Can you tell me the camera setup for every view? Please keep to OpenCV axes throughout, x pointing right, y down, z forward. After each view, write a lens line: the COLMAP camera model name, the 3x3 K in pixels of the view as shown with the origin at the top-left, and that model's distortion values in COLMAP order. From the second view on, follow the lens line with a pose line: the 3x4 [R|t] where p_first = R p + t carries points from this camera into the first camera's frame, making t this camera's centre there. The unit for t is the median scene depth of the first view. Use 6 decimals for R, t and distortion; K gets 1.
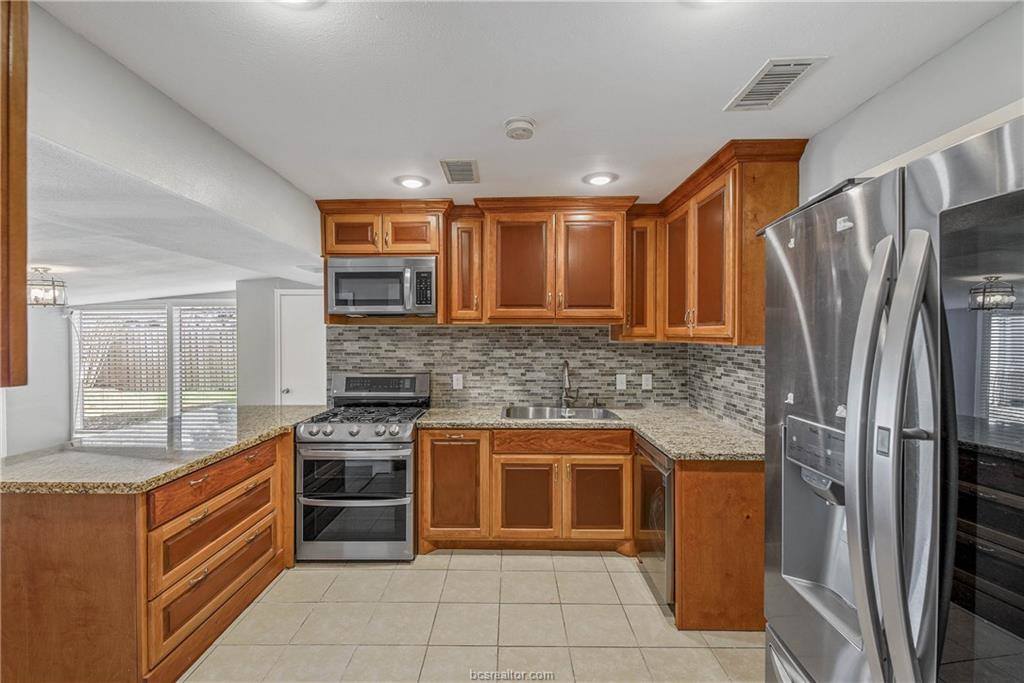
lens RADIAL K [[441.9, 0, 512.0], [0, 441.9, 341.5], [0, 0, 1]] dist [0.000825, -0.000089]
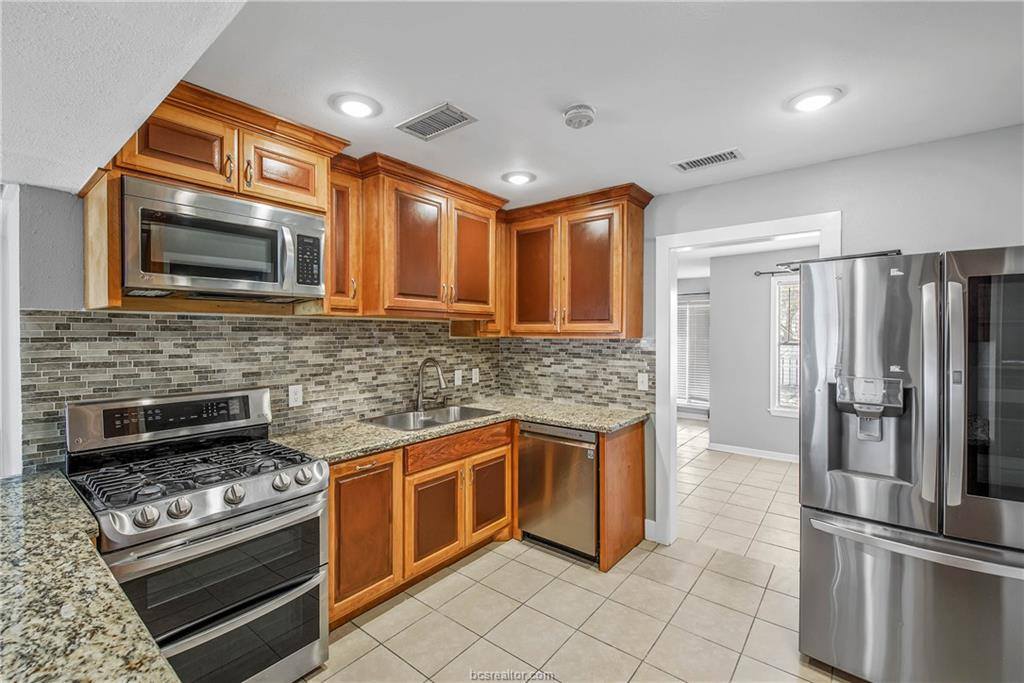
lens RADIAL K [[441.9, 0, 512.0], [0, 441.9, 341.5], [0, 0, 1]] dist [0.000825, -0.000089]
pose [[0.612498, -0.015114, 0.790327, -0.472472], [0.010356, 0.999885, 0.011096, -0.000533], [-0.790404, 0.001389, 0.612584, 0.292036]]
